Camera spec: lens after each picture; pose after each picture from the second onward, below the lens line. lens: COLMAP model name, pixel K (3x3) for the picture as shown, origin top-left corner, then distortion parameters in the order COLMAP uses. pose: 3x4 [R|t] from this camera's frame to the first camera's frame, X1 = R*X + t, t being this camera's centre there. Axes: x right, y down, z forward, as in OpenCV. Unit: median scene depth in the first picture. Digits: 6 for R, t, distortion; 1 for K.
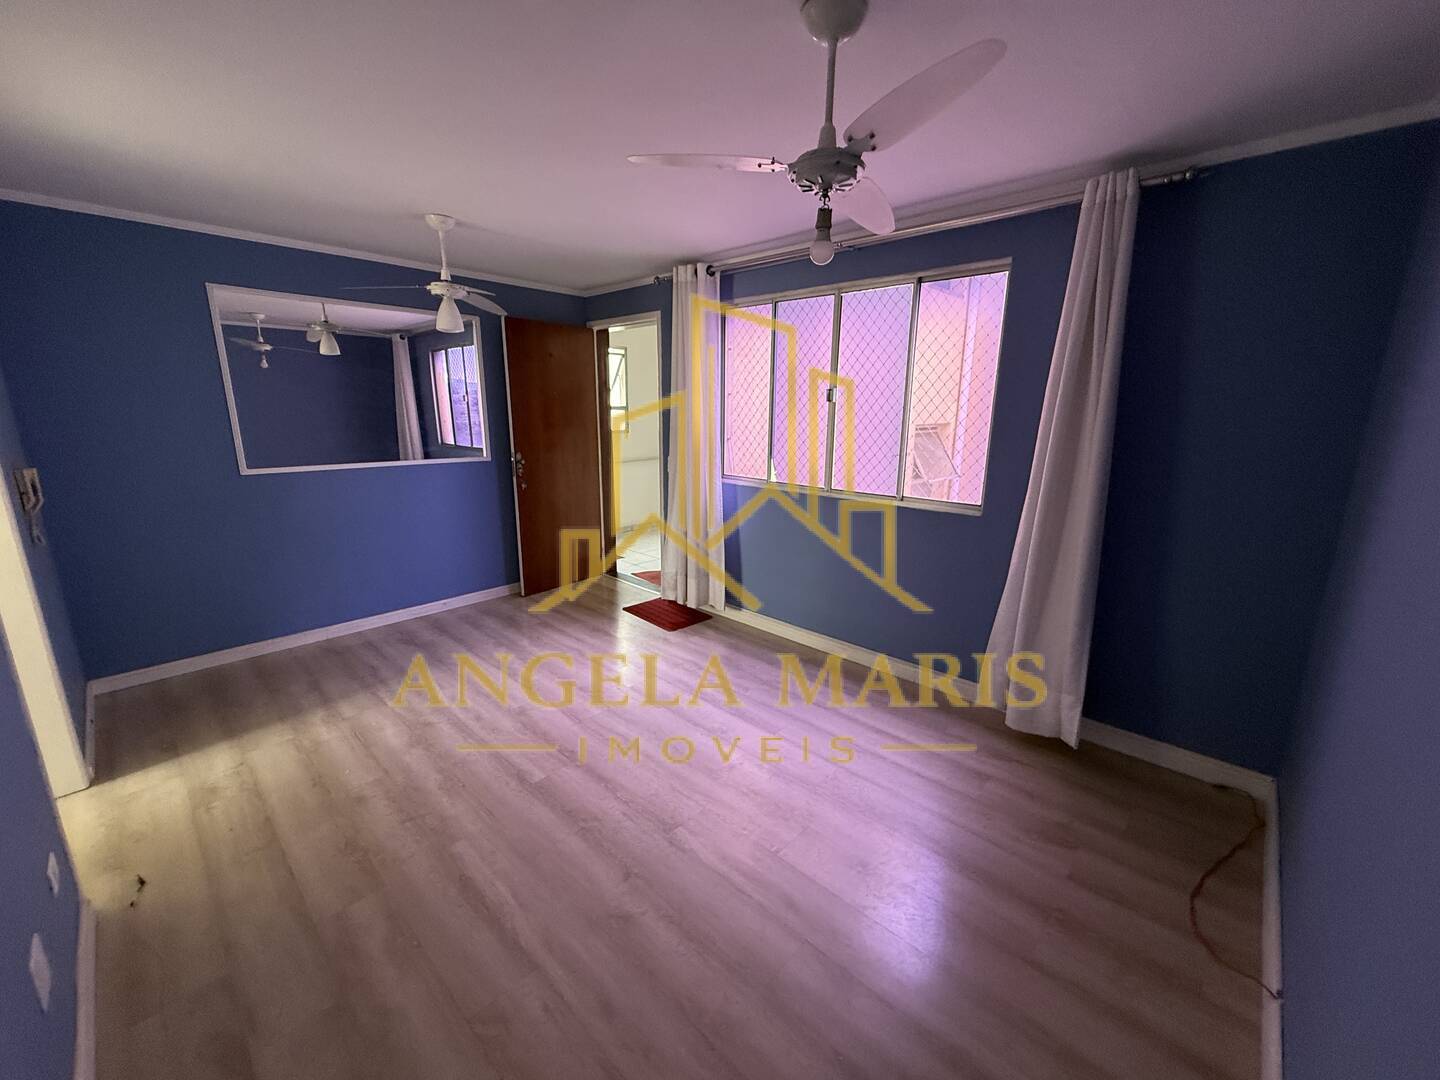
lens RADIAL K [[571.9, 0, 720.0], [0, 571.9, 542.6], [0, 0, 1]] dist [-0.000332, 0.000277]
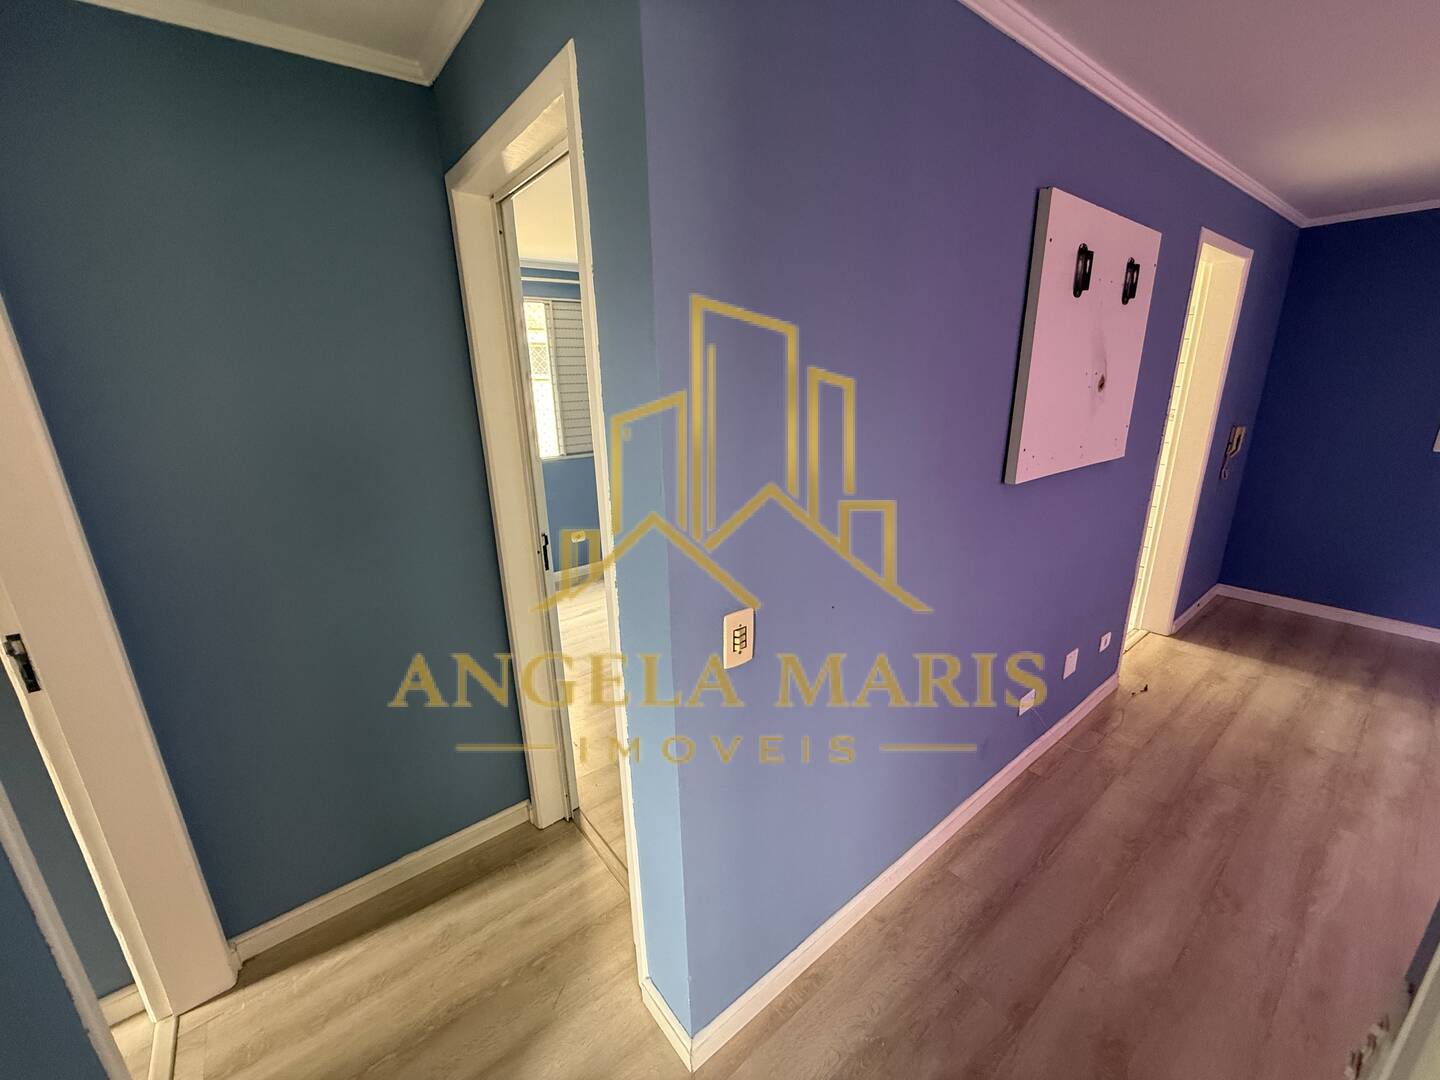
lens RADIAL K [[571.9, 0, 713.1], [0, 571.9, 537.8], [0, 0, 1]] dist [-0.000332, 0.000277]
pose [[-0.150734, 0.273131, -0.950094, 0.364573], [-0.210371, 0.930199, 0.300787, -0.019025], [0.965931, 0.245212, -0.082754, -0.092116]]
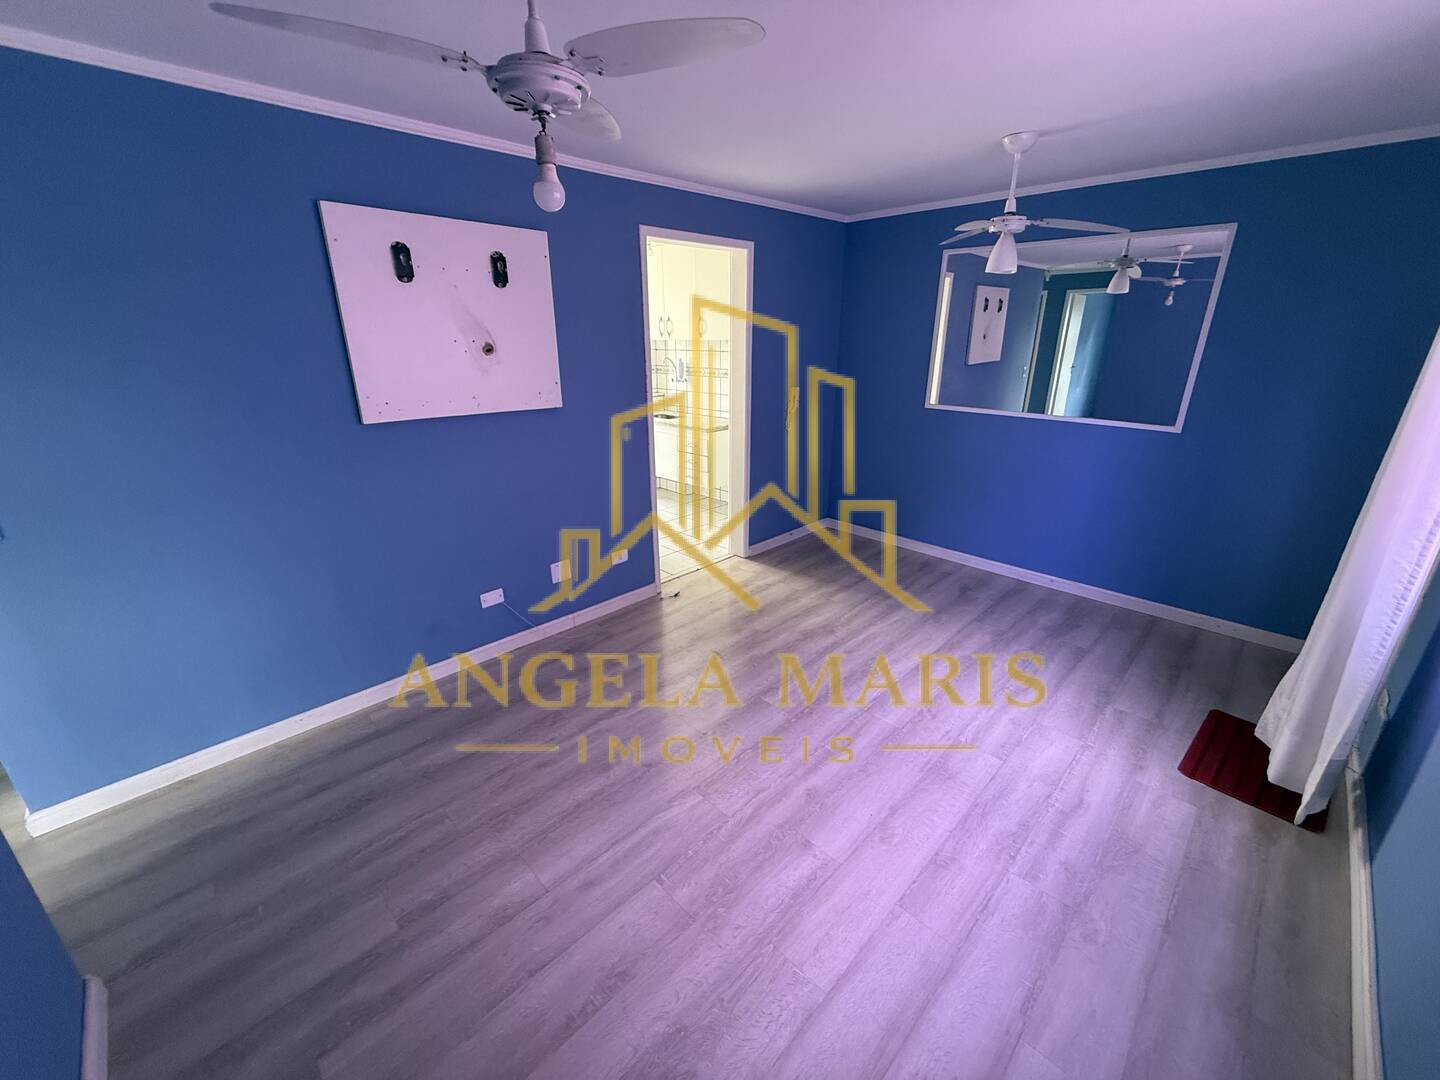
lens RADIAL K [[571.9, 0, 712.5], [0, 571.9, 537.8], [0, 0, 1]] dist [-0.000332, 0.000277]
pose [[-0.041234, 0.331988, -0.942382, 0.523503], [-0.226456, 0.915534, 0.332439, -0.190241], [0.973148, 0.227116, 0.037430, 0.624936]]
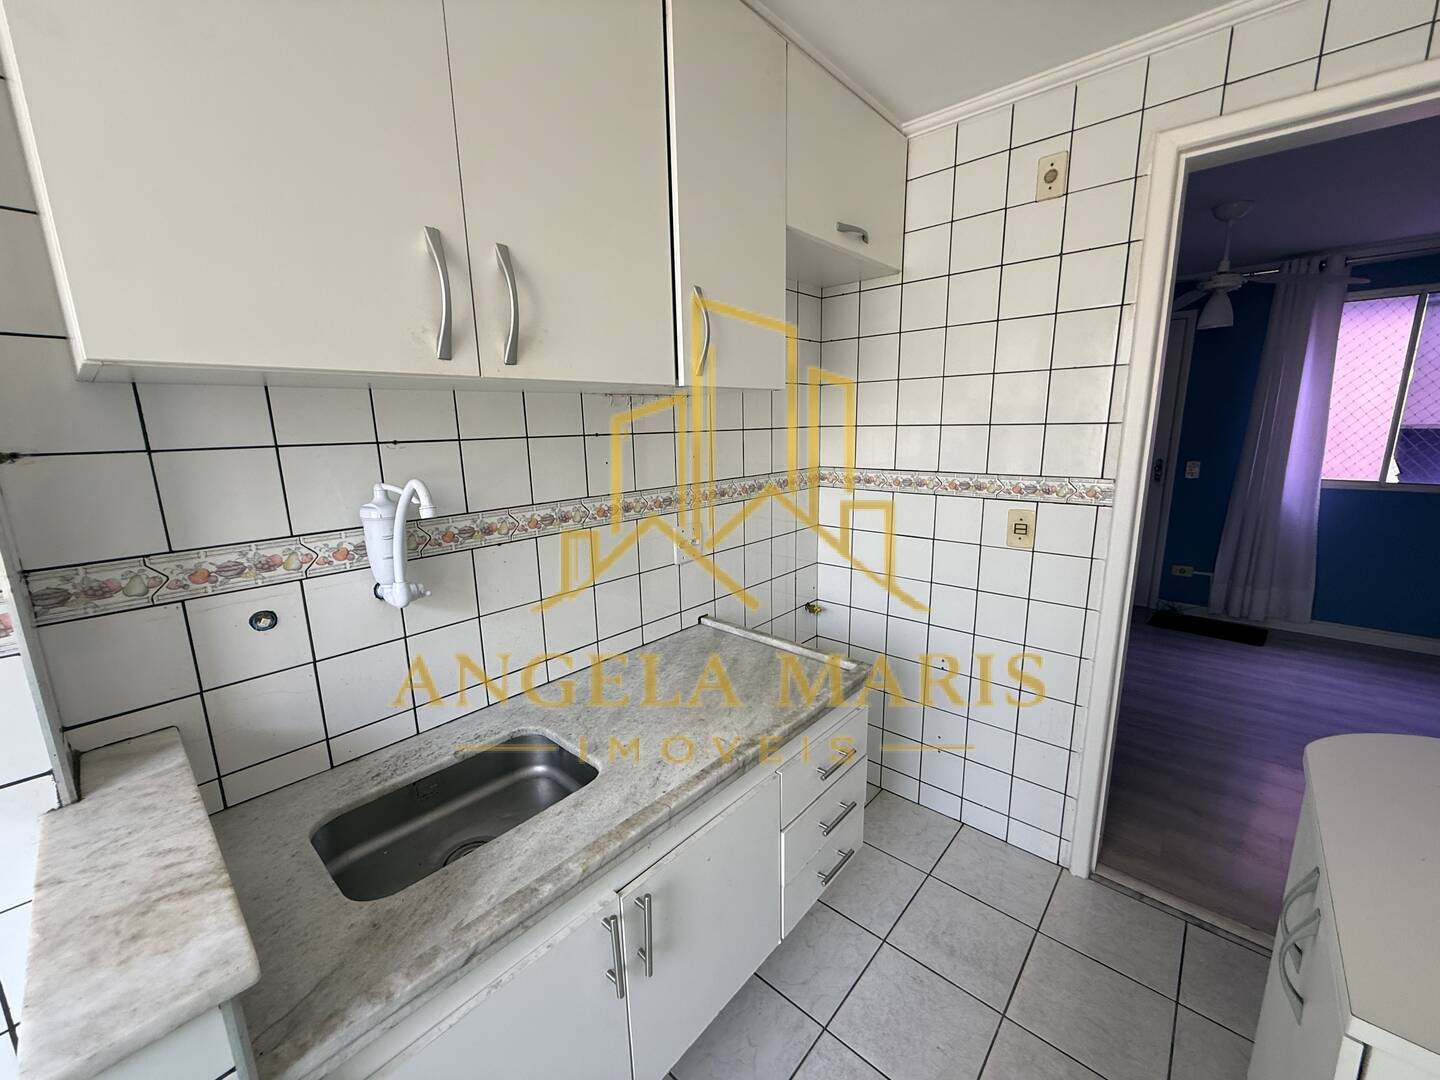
lens RADIAL K [[571.9, 0, 717.2], [0, 571.9, 538.8], [0, 0, 1]] dist [-0.000332, 0.000277]
pose [[0.999554, -0.027999, 0.010429, -1.298266], [0.028281, 0.999210, -0.027926, -0.024815], [-0.009639, 0.028208, 0.999556, 0.090807]]
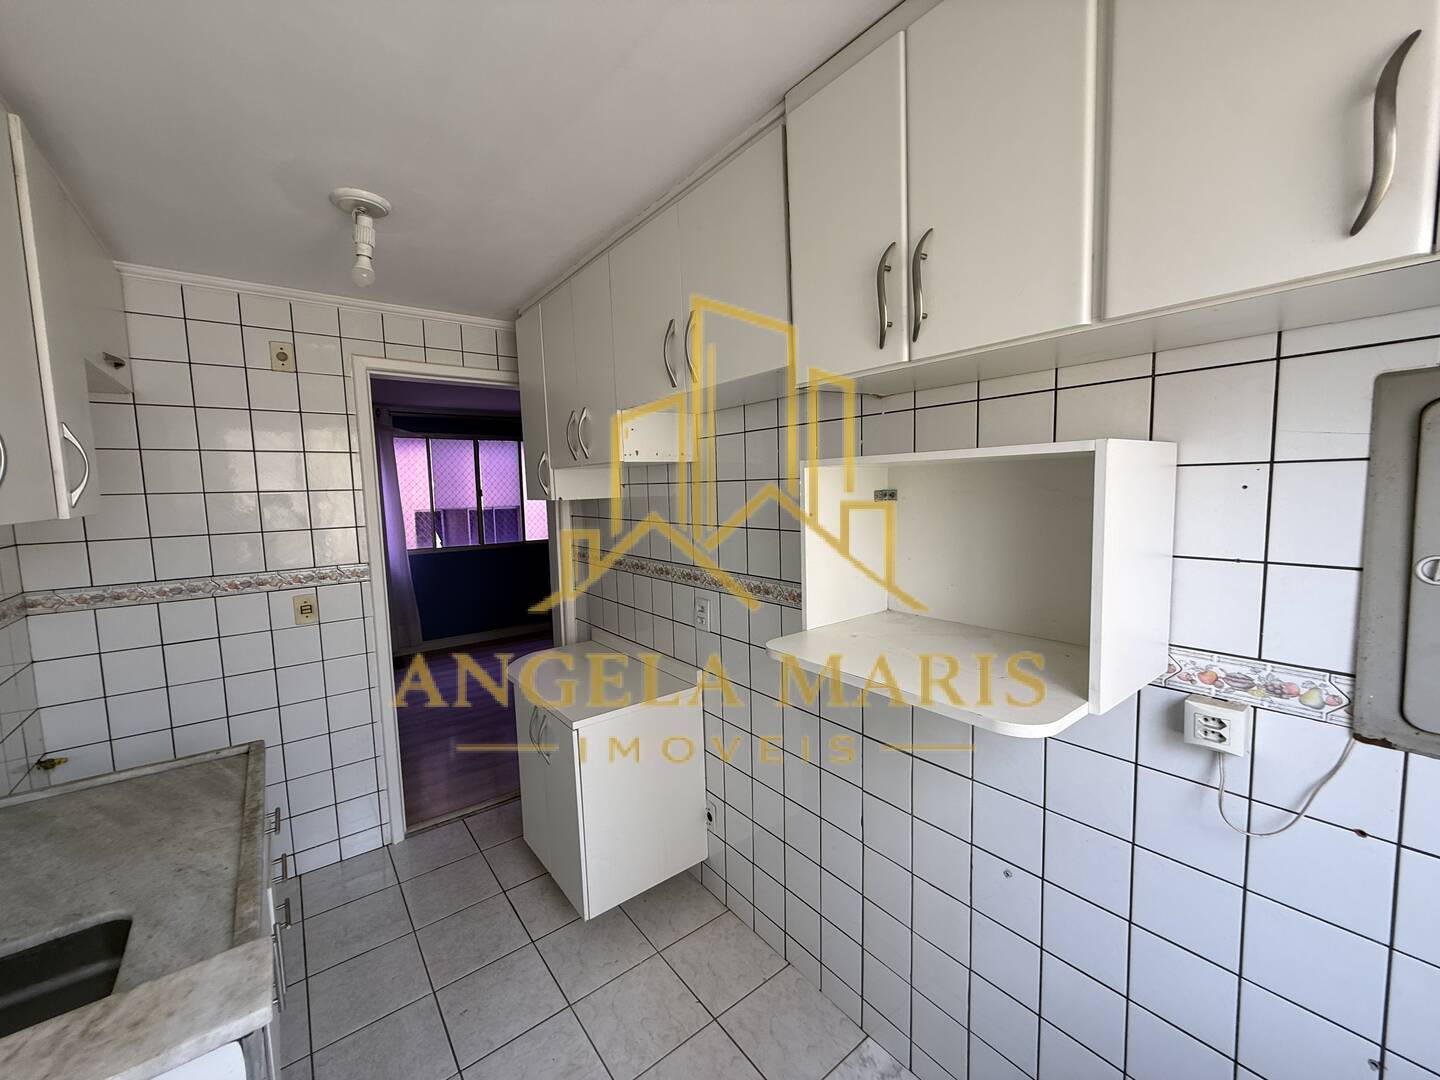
lens RADIAL K [[571.9, 0, 716.4], [0, 571.9, 539.5], [0, 0, 1]] dist [-0.000332, 0.000277]
pose [[0.165988, -0.102620, 0.980774, -1.640800], [0.248169, 0.966908, 0.059169, -0.042786], [-0.954390, 0.233577, 0.185963, -0.013312]]
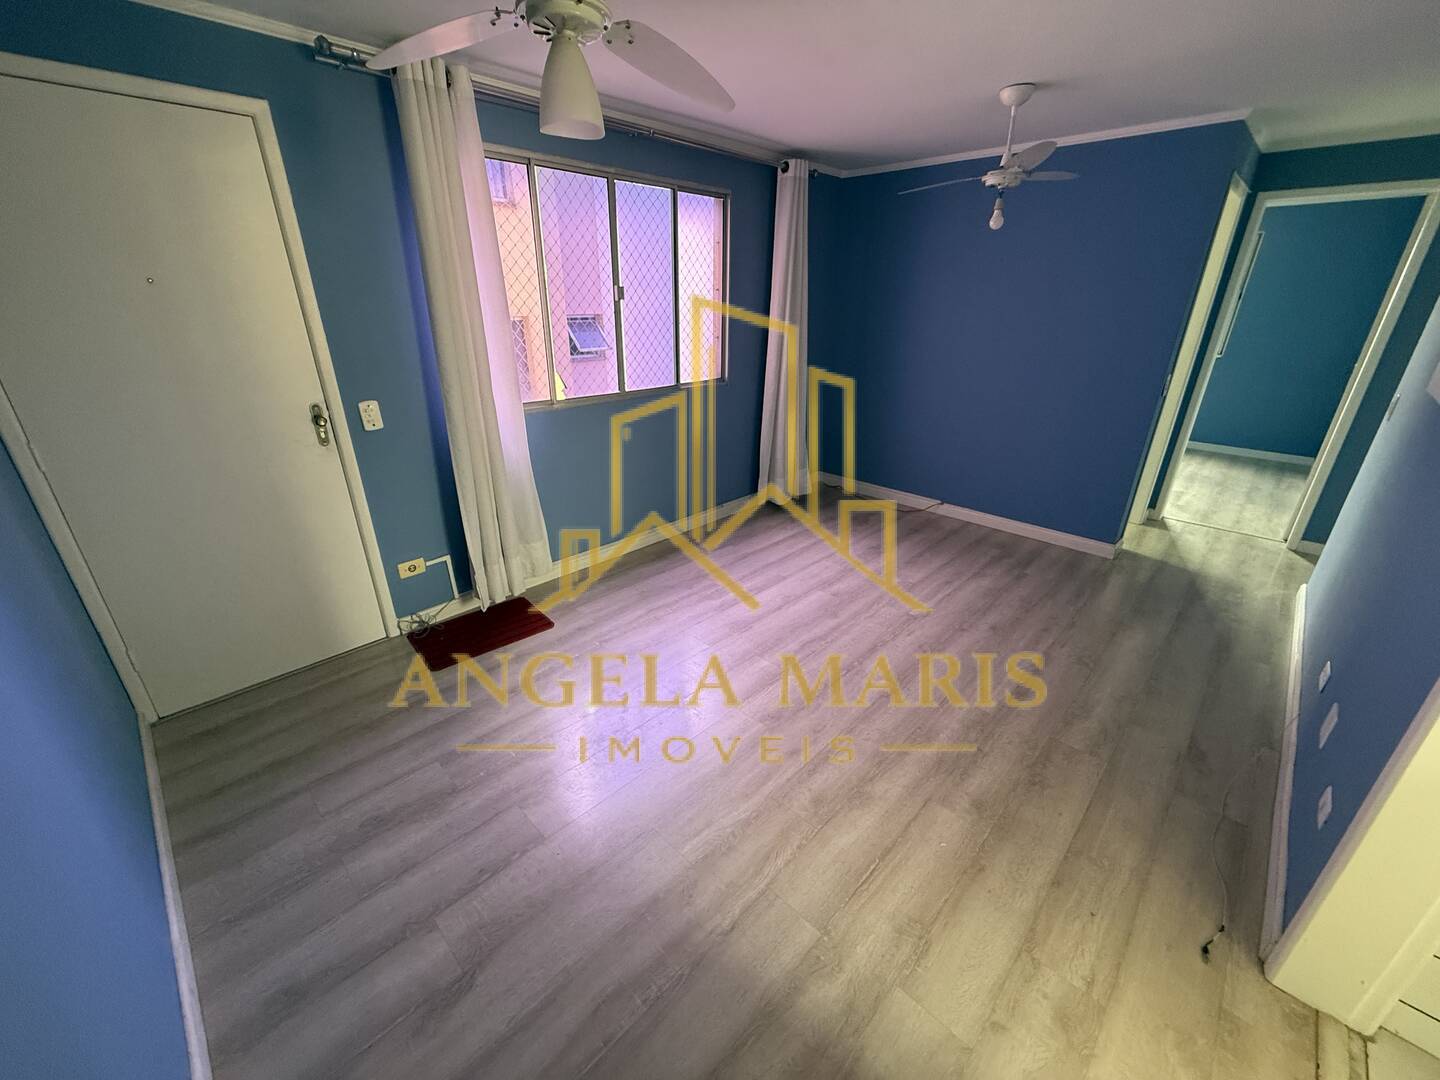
lens RADIAL K [[571.9, 0, 716.1], [0, 571.9, 539.5], [0, 0, 1]] dist [-0.000332, 0.000277]
pose [[0.020739, -0.399384, 0.916549, -0.956892], [0.225739, 0.894943, 0.384861, -0.245543], [-0.973967, 0.198920, 0.108717, 0.916922]]
